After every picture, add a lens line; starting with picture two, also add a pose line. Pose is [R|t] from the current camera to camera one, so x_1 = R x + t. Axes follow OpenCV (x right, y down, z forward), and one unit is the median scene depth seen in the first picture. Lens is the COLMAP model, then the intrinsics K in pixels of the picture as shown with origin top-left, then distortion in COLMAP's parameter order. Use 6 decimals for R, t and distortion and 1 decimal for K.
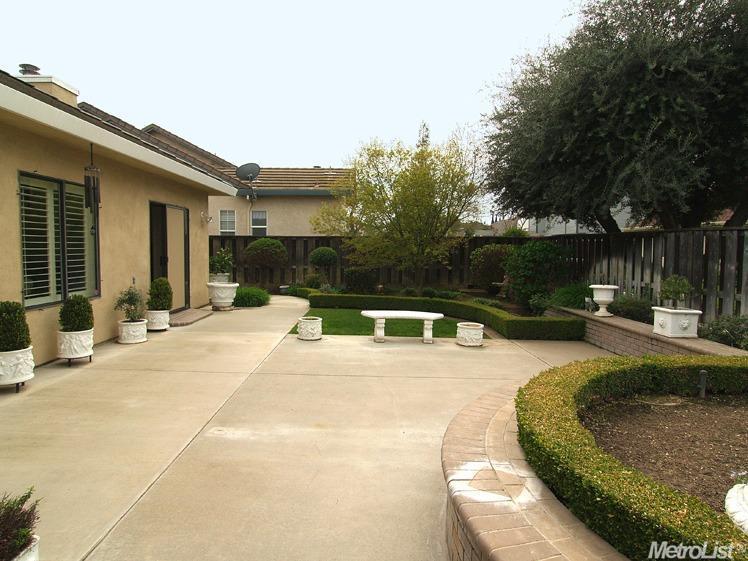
lens RADIAL K [[474.9, 0, 372.6], [0, 474.9, 280.1], [0, 0, 1]] dist [-0.023625, 0.000389]
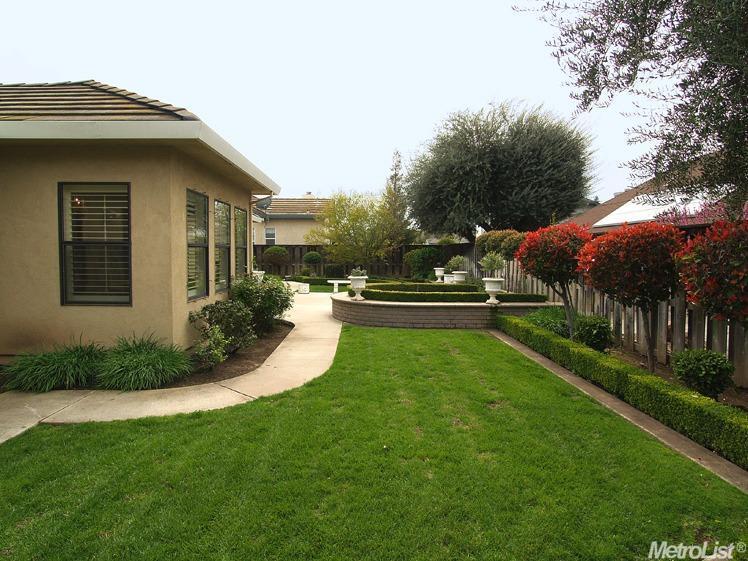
lens RADIAL K [[474.9, 0, 373.6], [0, 474.9, 278.0], [0, 0, 1]] dist [-0.023625, 0.000389]
pose [[0.999868, -0.003056, 0.015941, 0.072508], [0.003331, 0.999846, -0.017246, 0.044523], [-0.015886, 0.017297, 0.999724, -0.564299]]
